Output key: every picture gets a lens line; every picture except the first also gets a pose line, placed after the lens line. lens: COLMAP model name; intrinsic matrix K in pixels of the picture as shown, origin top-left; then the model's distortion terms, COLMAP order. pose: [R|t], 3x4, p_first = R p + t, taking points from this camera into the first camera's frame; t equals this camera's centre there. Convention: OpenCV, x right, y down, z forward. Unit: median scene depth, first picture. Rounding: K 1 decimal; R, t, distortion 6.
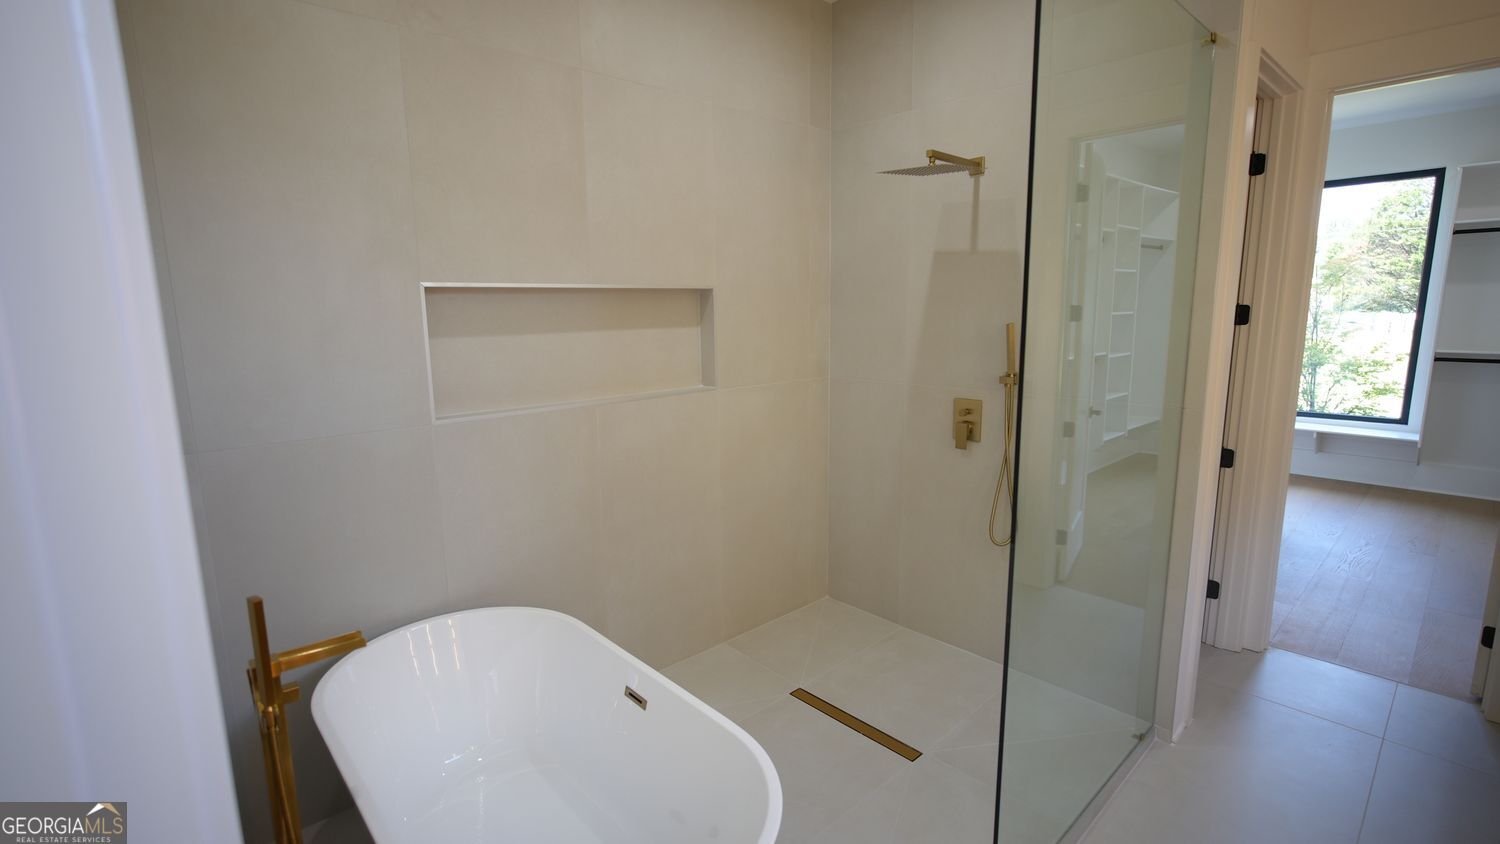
lens RADIAL K [[682.3, 0, 750.5], [0, 682.3, 417.8], [0, 0, 1]] dist [-0.030248, 0.013479]
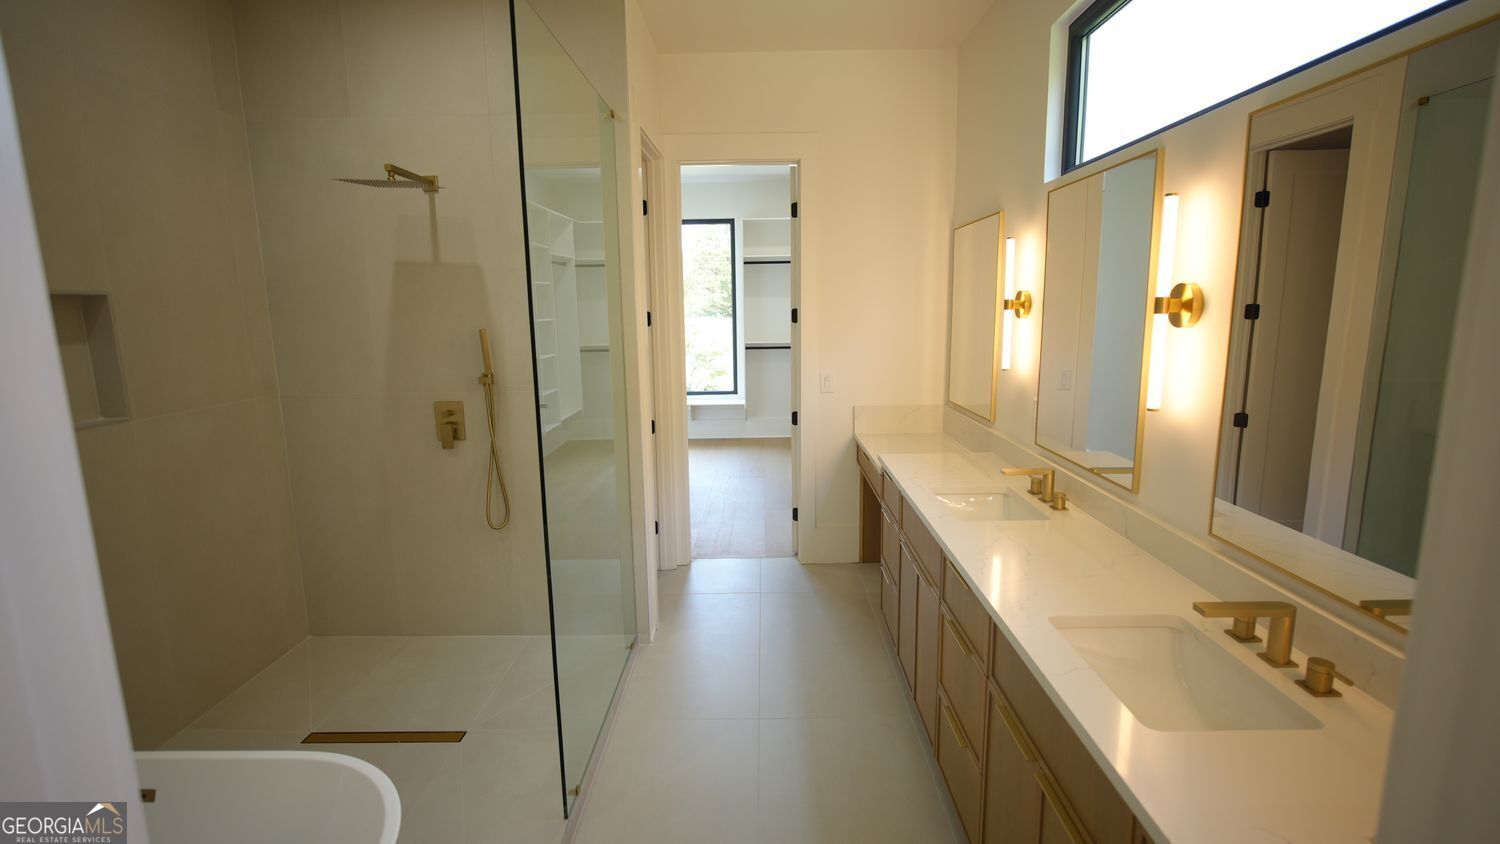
lens RADIAL K [[682.3, 0, 750.5], [0, 682.3, 417.8], [0, 0, 1]] dist [-0.030248, 0.013479]
pose [[0.687703, -0.112994, 0.717144, -0.115501], [0.122754, 0.991689, 0.038537, 0.014380], [-0.715538, 0.061531, 0.695858, -0.075028]]
